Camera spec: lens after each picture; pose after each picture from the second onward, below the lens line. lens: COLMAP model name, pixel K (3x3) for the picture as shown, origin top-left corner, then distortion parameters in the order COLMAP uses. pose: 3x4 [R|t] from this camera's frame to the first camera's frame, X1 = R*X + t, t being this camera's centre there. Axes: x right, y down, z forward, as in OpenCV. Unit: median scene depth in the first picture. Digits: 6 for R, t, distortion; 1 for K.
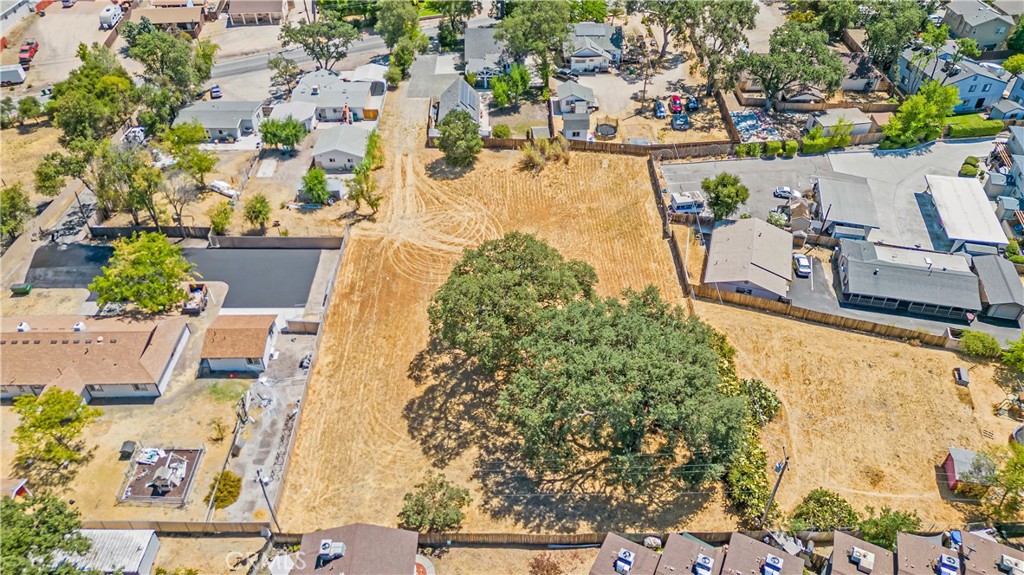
lens RADIAL K [[720.4, 0, 508.5], [0, 720.4, 292.7], [0, 0, 1]] dist [0.077229, -0.086548]
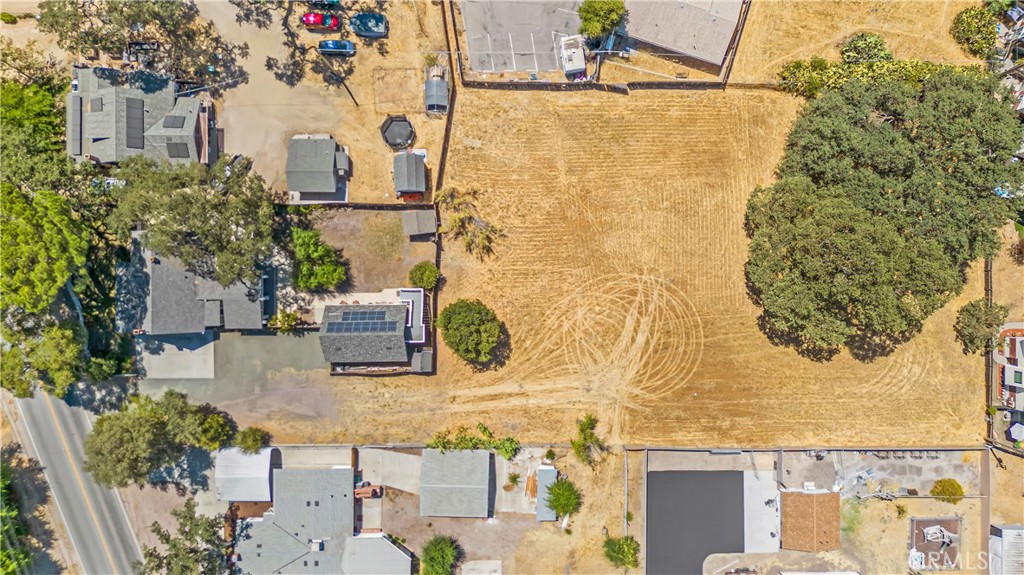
lens RADIAL K [[720.4, 0, 508.5], [0, 720.4, 292.7], [0, 0, 1]] dist [0.077229, -0.086548]
pose [[0.010647, -0.999906, -0.008607, -0.017824], [0.646456, 0.000316, 0.762952, -0.637388], [-0.762877, -0.013687, 0.646398, 0.394197]]
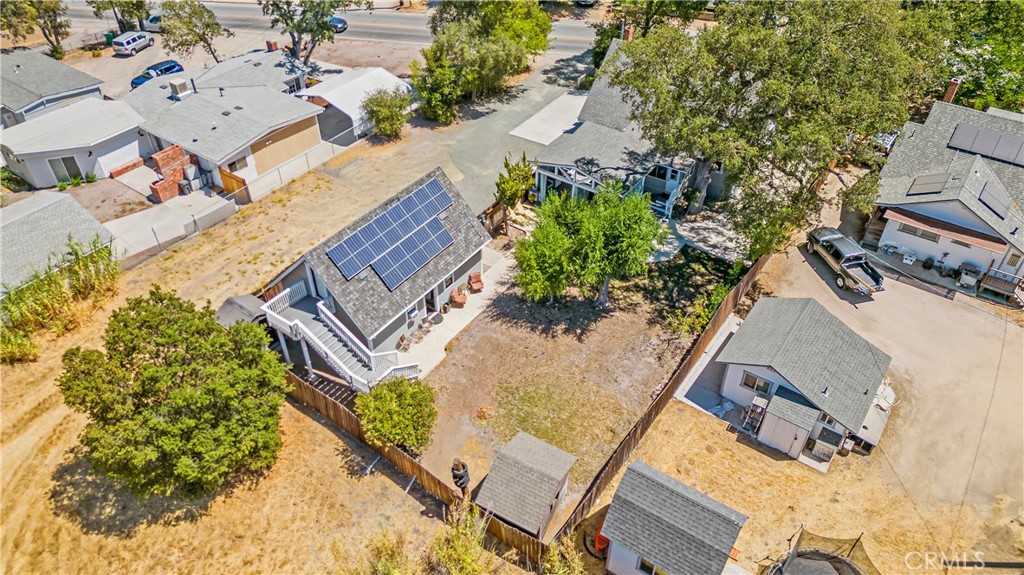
lens RADIAL K [[720.4, 0, 508.5], [0, 720.4, 292.7], [0, 0, 1]] dist [0.077229, -0.086548]
pose [[0.806374, 0.384197, -0.449614, 0.109332], [-0.388798, 0.917254, 0.086496, -0.261872], [0.445642, 0.105061, 0.889025, 0.677182]]
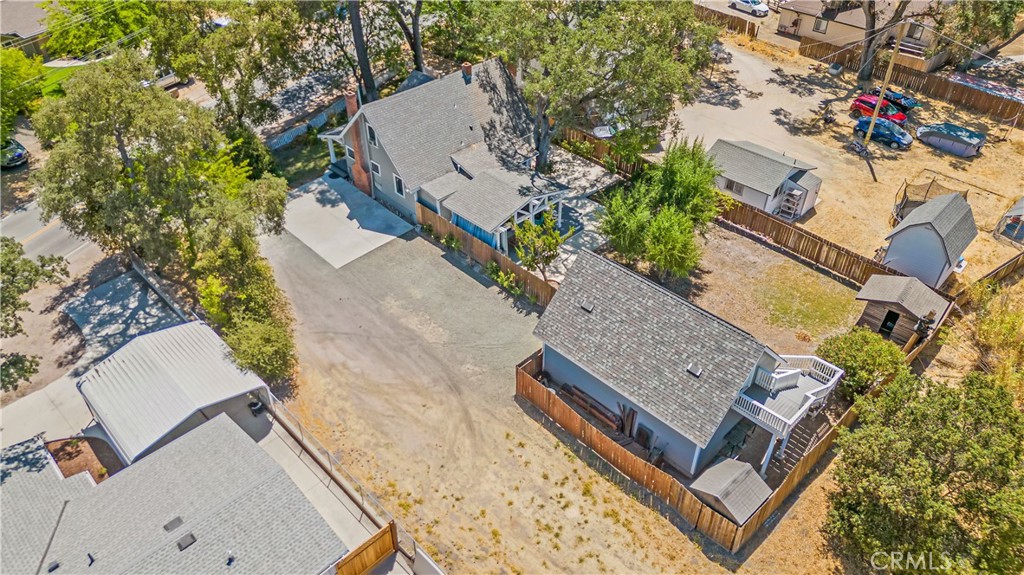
lens RADIAL K [[720.4, 0, 508.5], [0, 720.4, 292.7], [0, 0, 1]] dist [0.077229, -0.086548]
pose [[0.727204, -0.434019, 0.531791, -0.222956], [0.454773, 0.884936, 0.100352, -0.296124], [-0.514156, 0.168868, 0.840909, 0.715783]]
